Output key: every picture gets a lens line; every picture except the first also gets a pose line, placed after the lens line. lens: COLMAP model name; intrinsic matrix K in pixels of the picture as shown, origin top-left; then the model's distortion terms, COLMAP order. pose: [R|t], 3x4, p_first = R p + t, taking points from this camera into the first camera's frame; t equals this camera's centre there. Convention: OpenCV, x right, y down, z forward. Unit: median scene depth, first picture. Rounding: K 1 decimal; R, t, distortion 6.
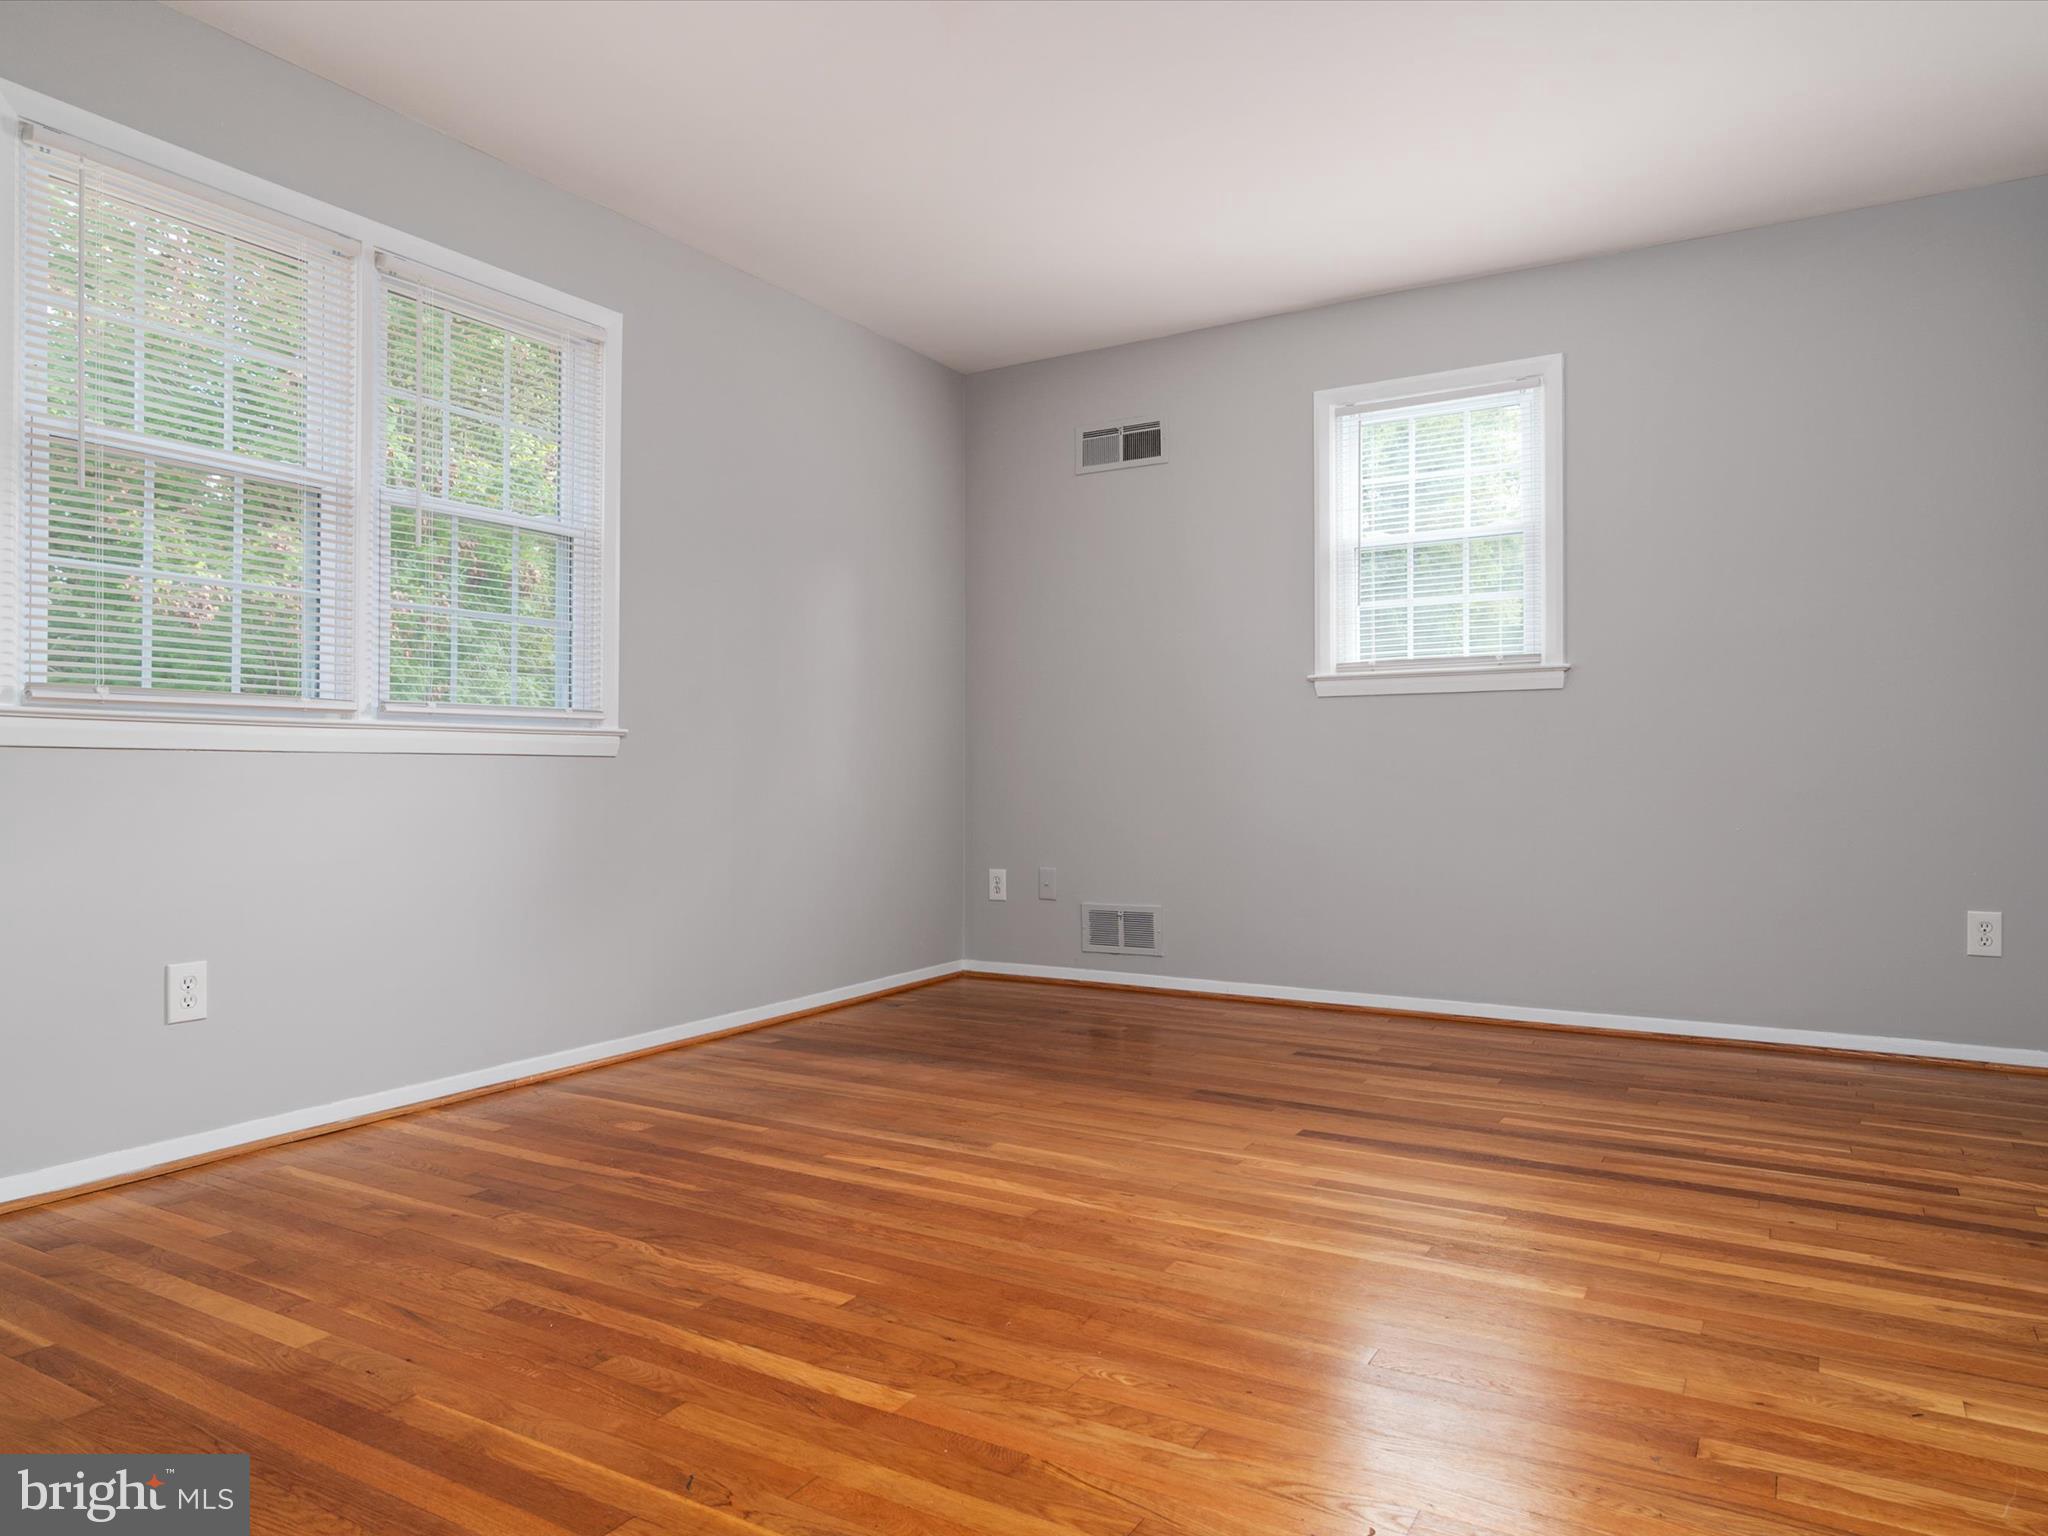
lens RADIAL K [[1328.0, 0, 1026.3], [0, 1328.0, 764.3], [0, 0, 1]] dist [-0.004880, -0.000426]
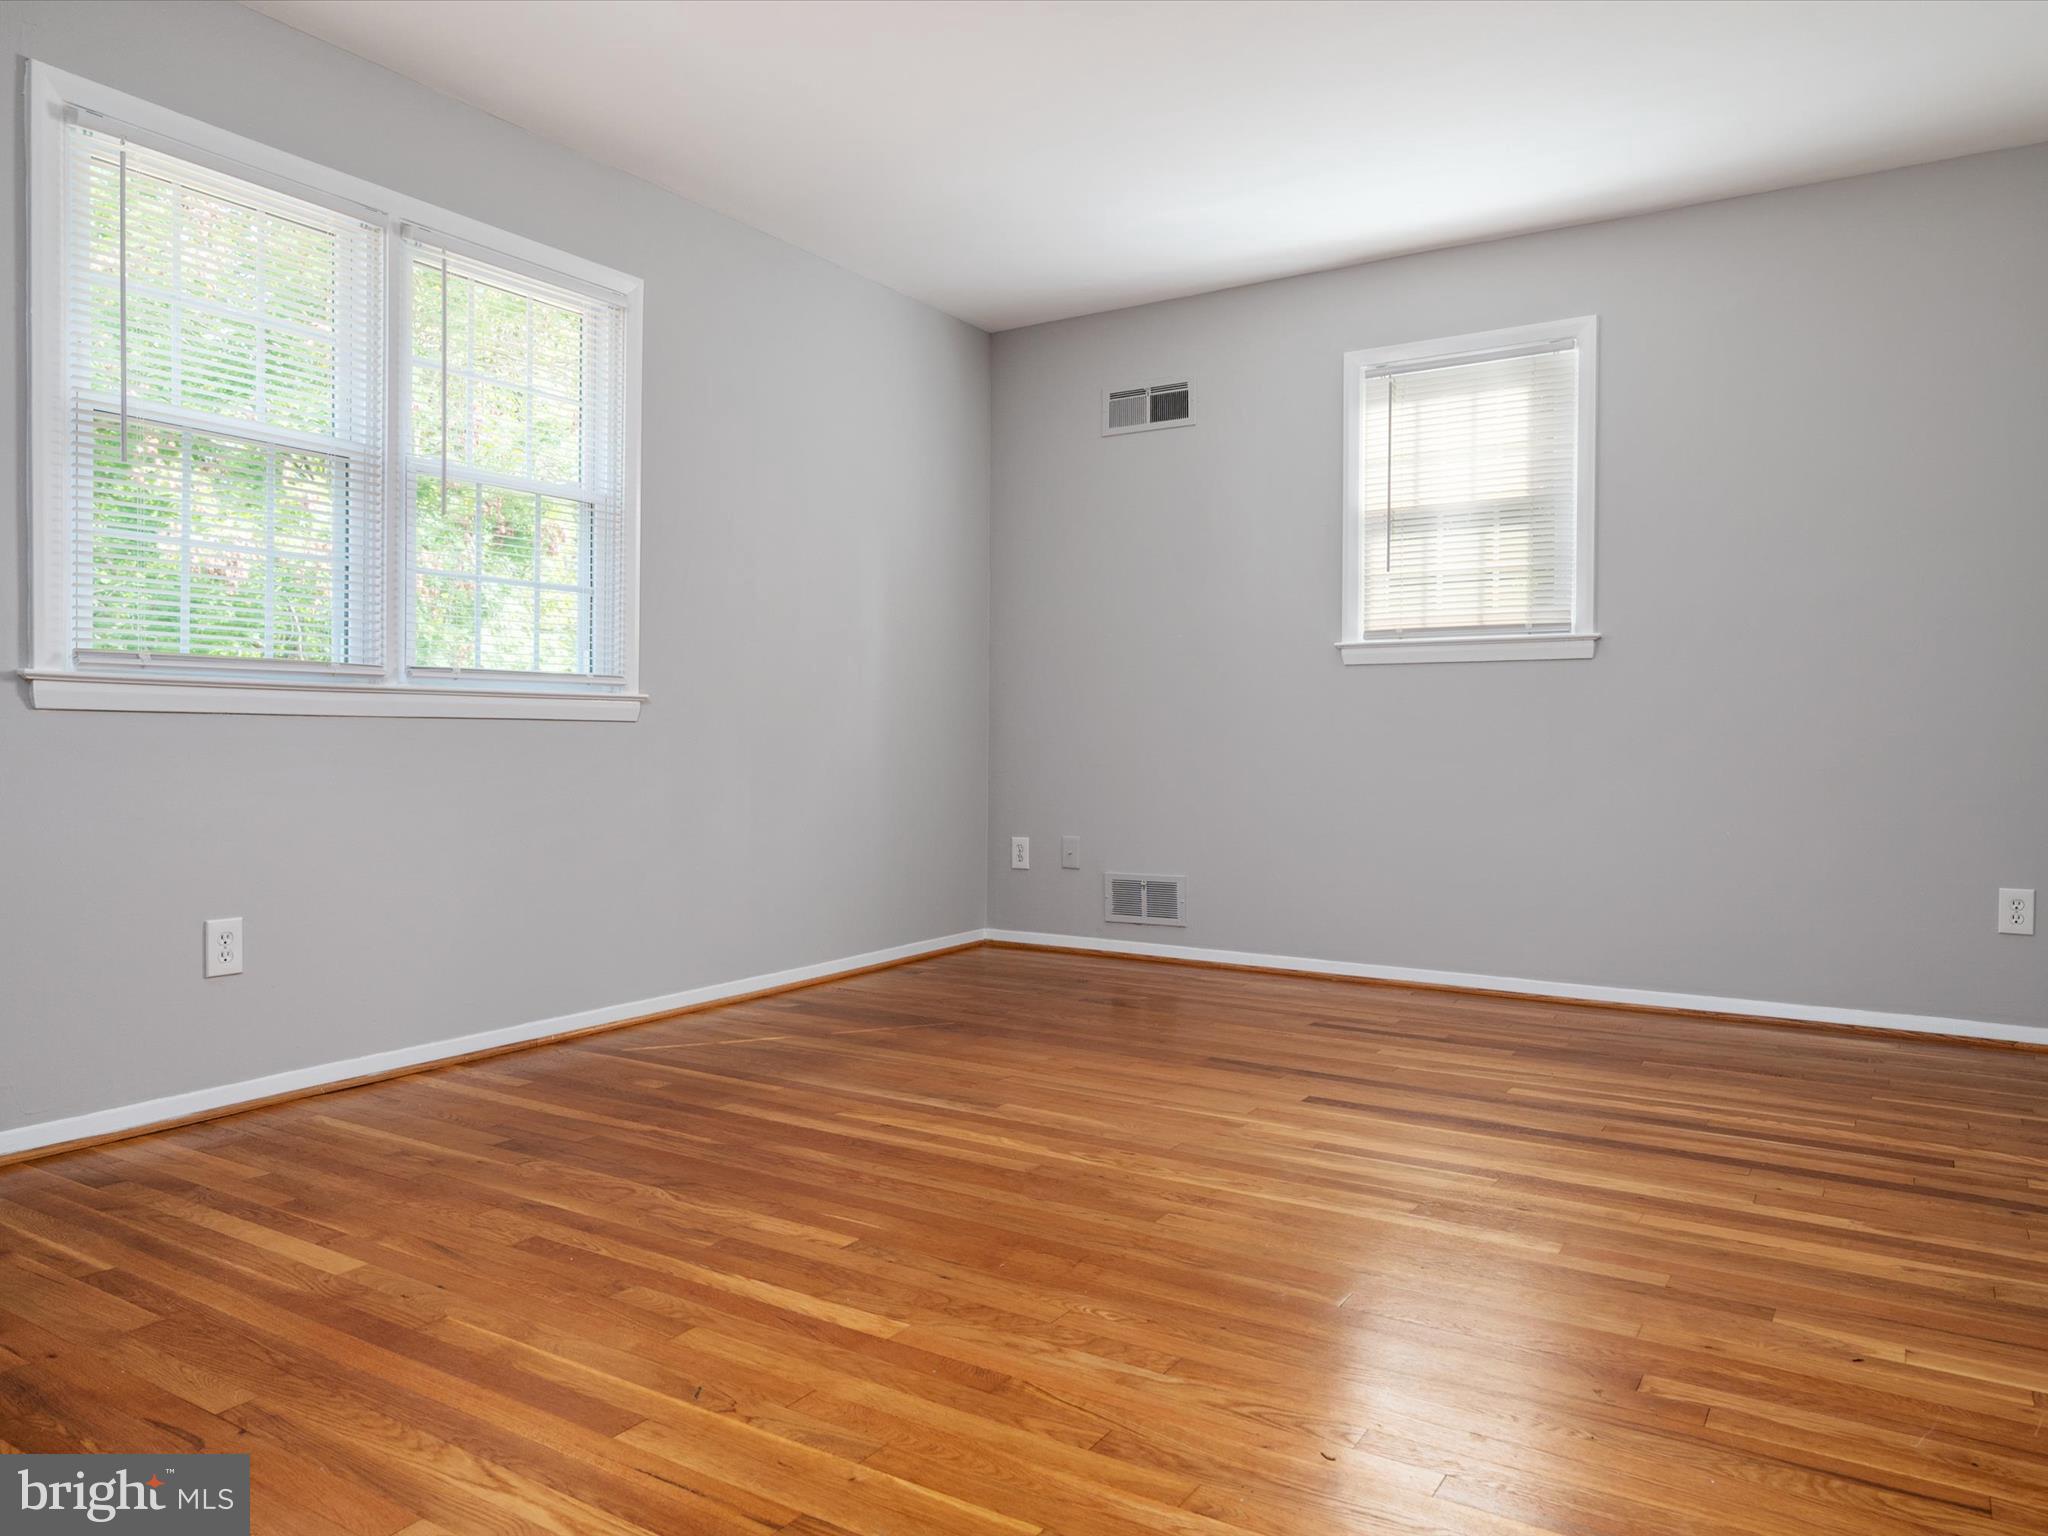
lens RADIAL K [[1401.8, 0, 1026.8], [0, 1401.8, 755.5], [0, 0, 1]] dist [-0.002505, -0.000807]
pose [[0.999522, 0.007323, -0.030022, 0.031512], [-0.006751, 0.999795, 0.019111, -0.003890], [0.030156, -0.018900, 0.999367, -0.088863]]
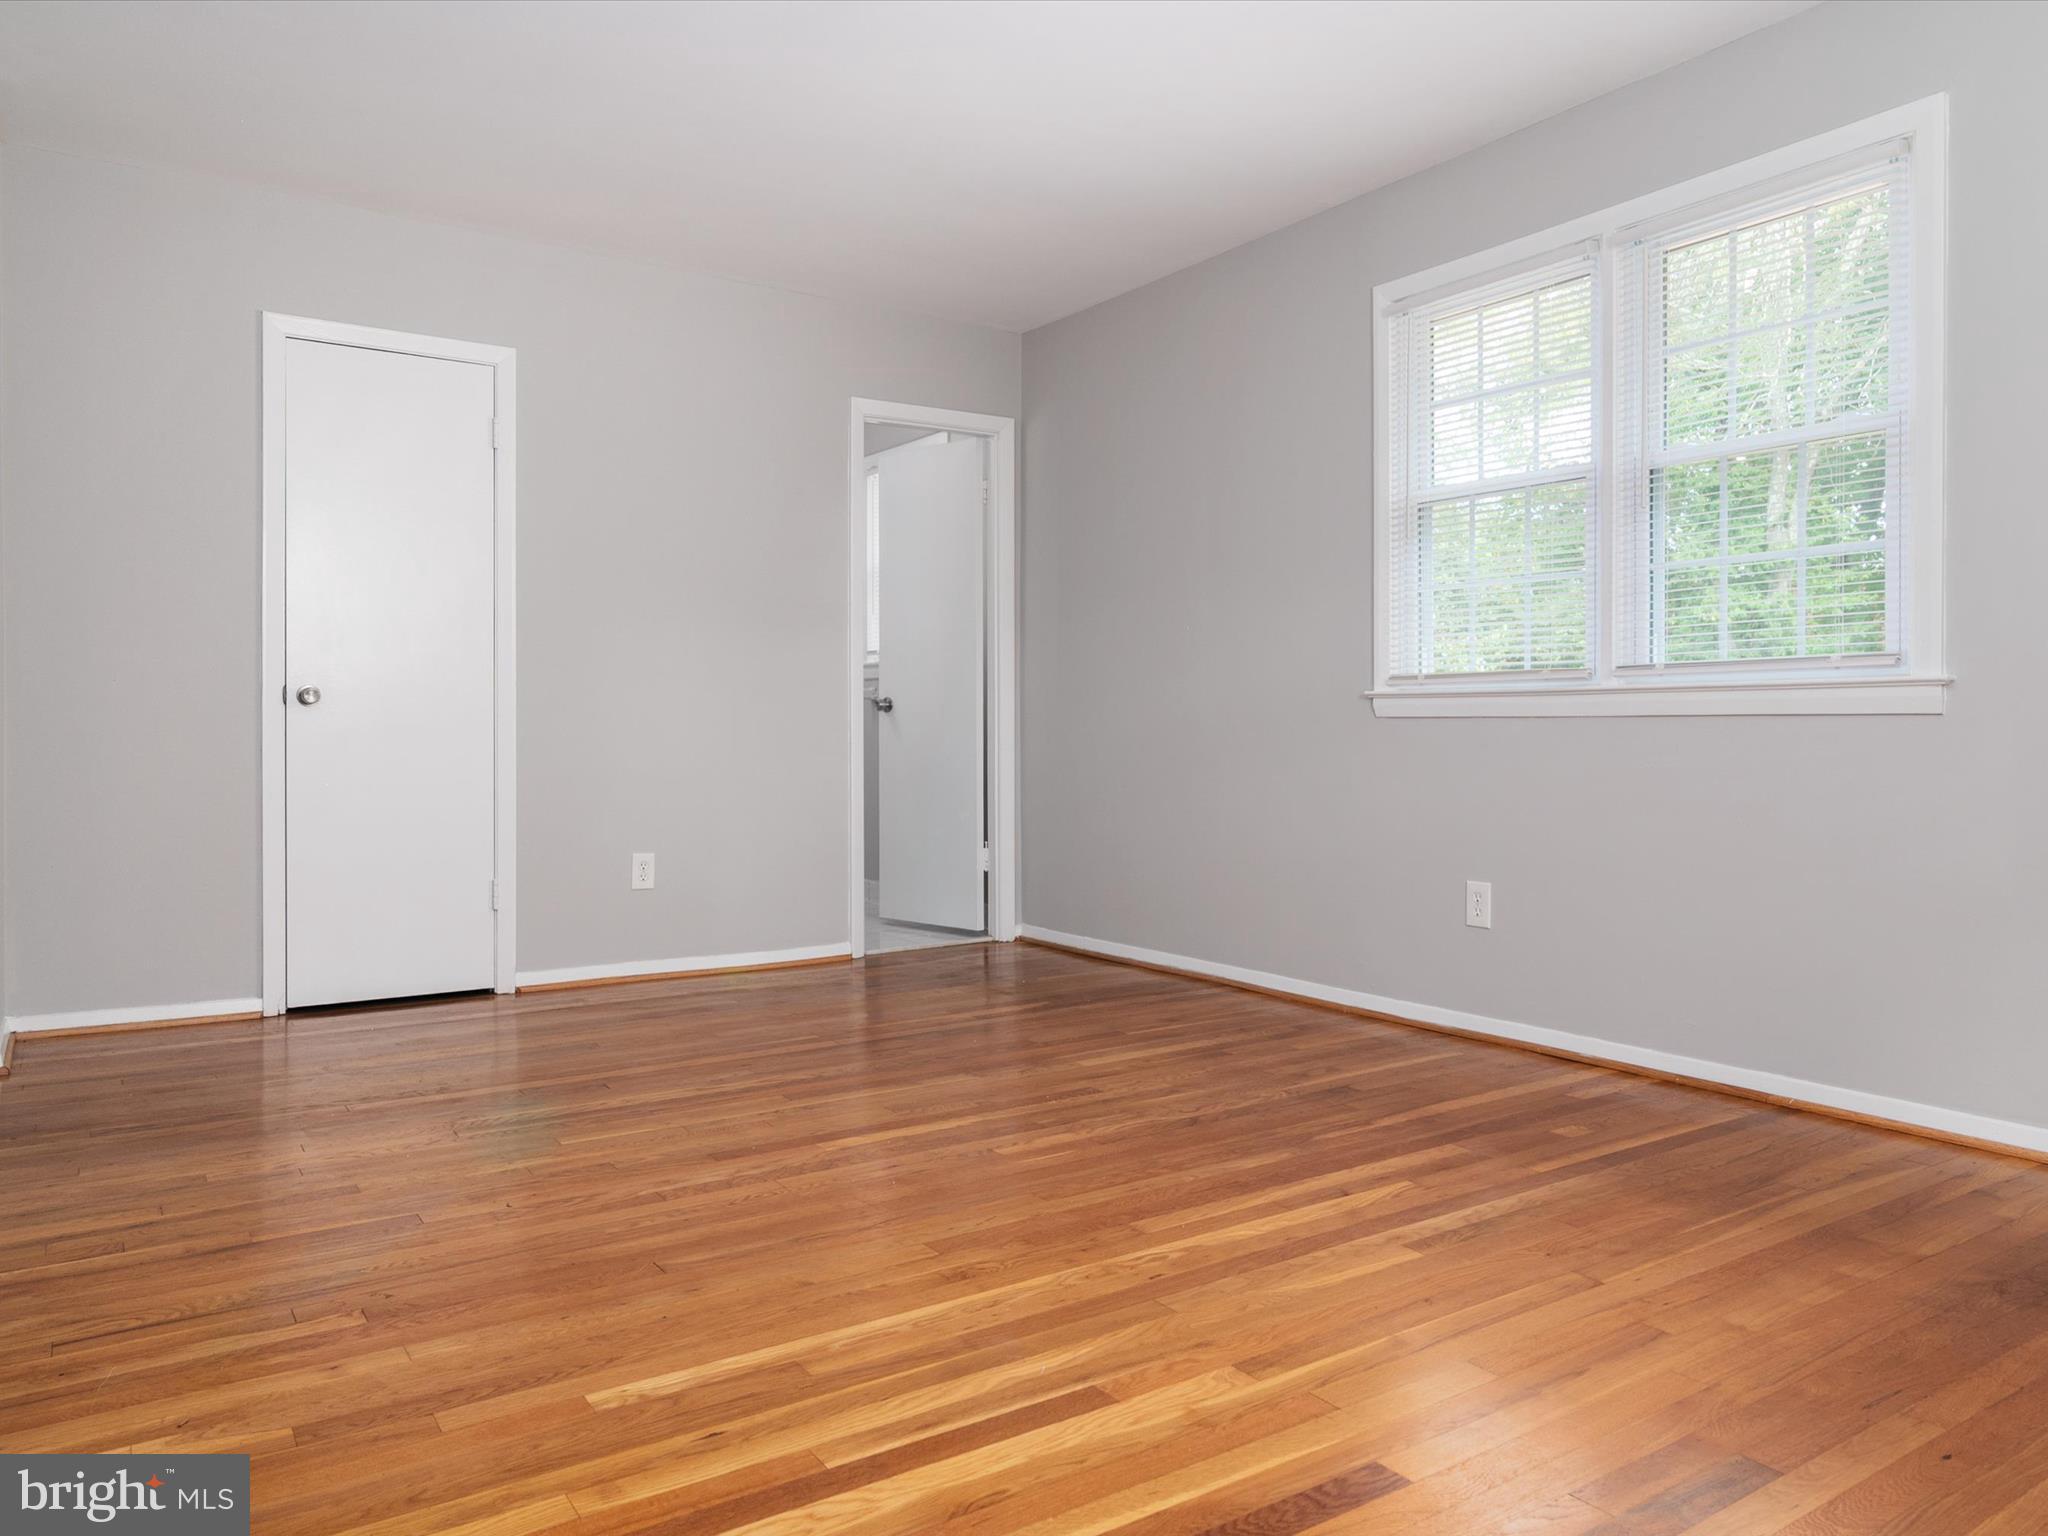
lens RADIAL K [[1401.8, 0, 1026.8], [0, 1401.8, 755.5], [0, 0, 1]] dist [-0.002505, -0.000807]
pose [[-0.428080, 0.017104, -0.903579, 0.952555], [0.007270, 0.999854, 0.015482, 0.002304], [0.903712, 0.000059, -0.428142, 1.434063]]
